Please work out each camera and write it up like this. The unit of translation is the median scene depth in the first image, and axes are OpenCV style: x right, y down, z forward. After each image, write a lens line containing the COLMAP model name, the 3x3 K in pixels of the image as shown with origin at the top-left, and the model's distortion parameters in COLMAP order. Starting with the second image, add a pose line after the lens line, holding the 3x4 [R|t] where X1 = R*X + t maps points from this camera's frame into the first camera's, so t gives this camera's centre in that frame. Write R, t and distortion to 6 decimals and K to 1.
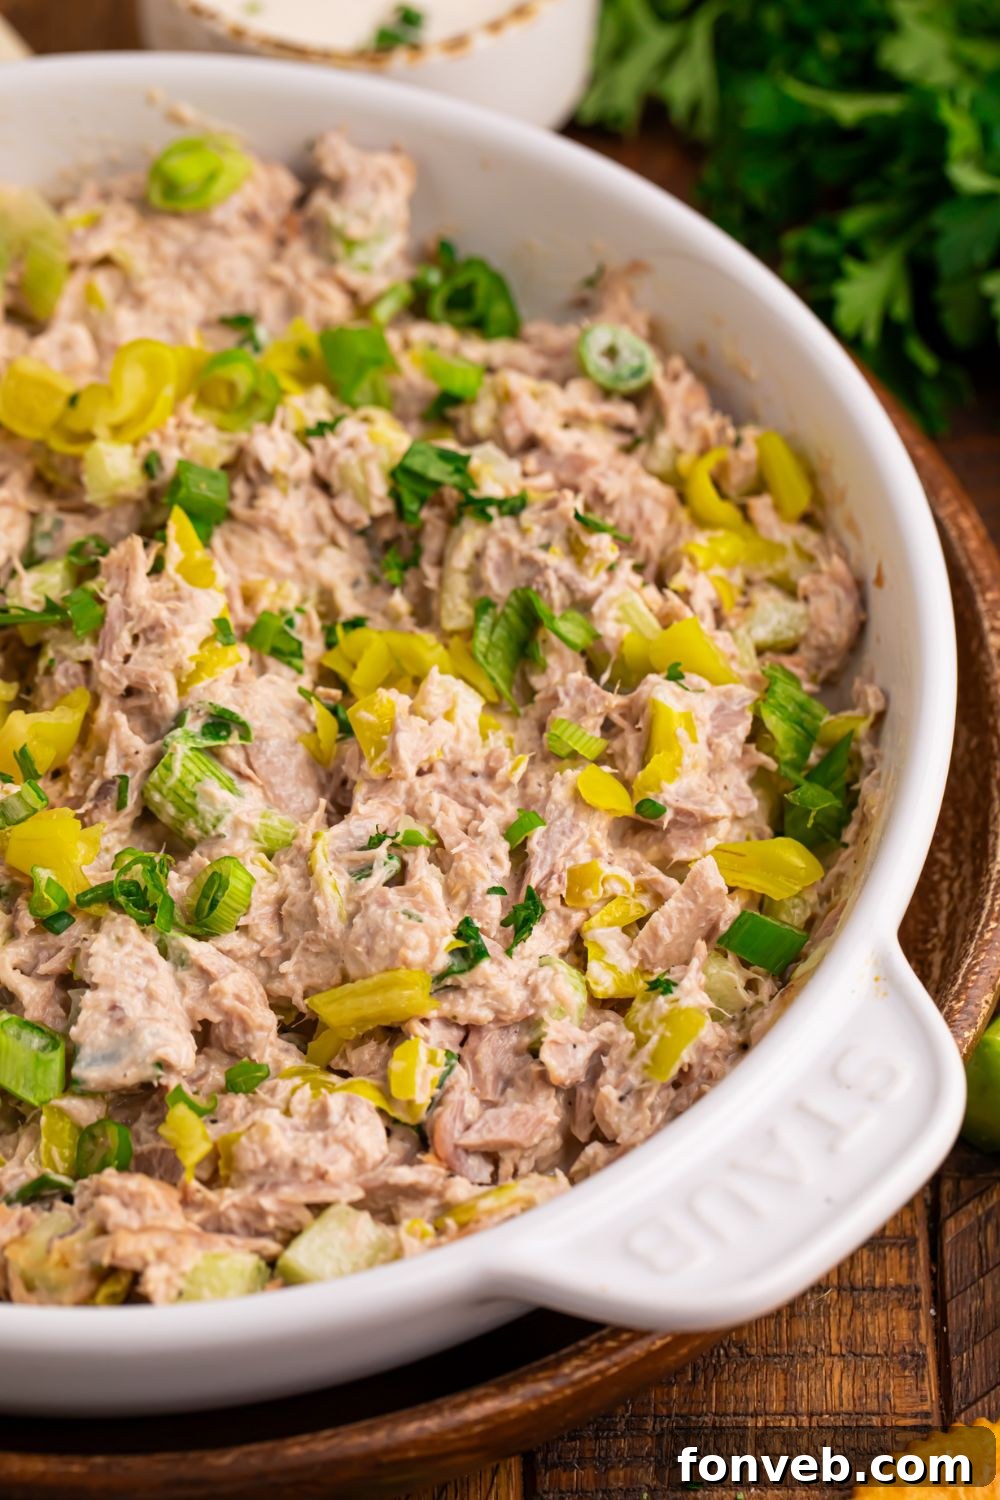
lens RADIAL K [[5087.8, 0, 503.7], [0, 5087.8, 776.1], [0, 0, 1]] dist [0.078451, 0.159360]
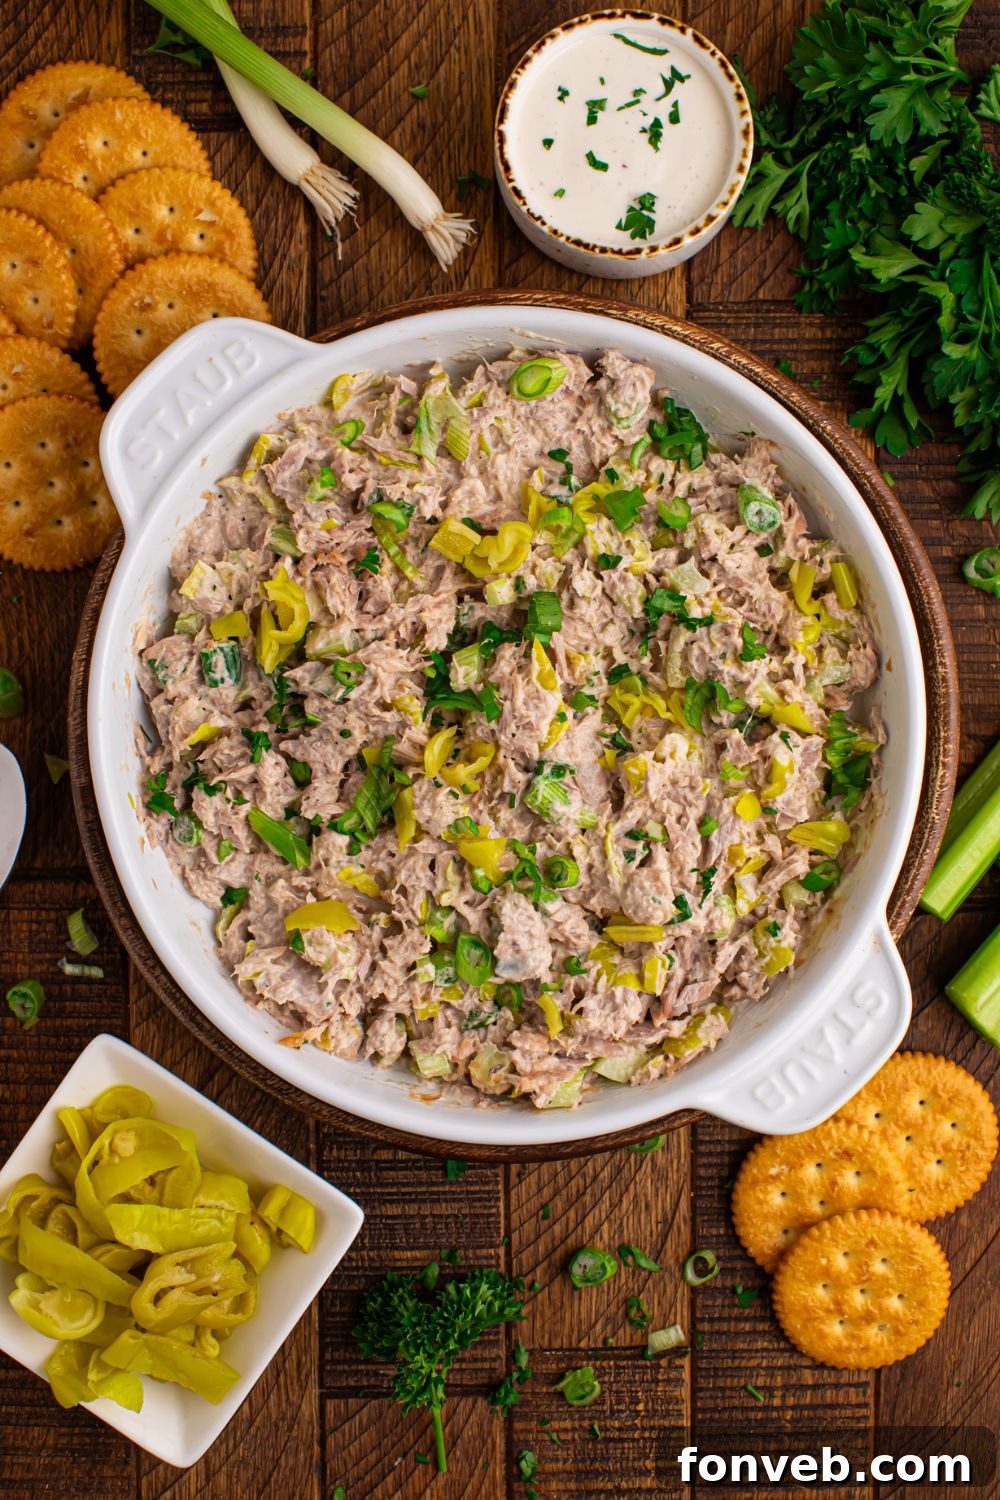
lens RADIAL K [[2278.6, 0, 500.0], [0, 2278.6, 750.0], [0, 0, 1]] dist [-0.174794, -0.079544]
pose [[0.999938, 0.011094, 0.001082, -0.080740], [-0.009286, 0.775385, 0.631420, -0.587038], [0.006166, -0.631391, 0.775440, 0.303613]]
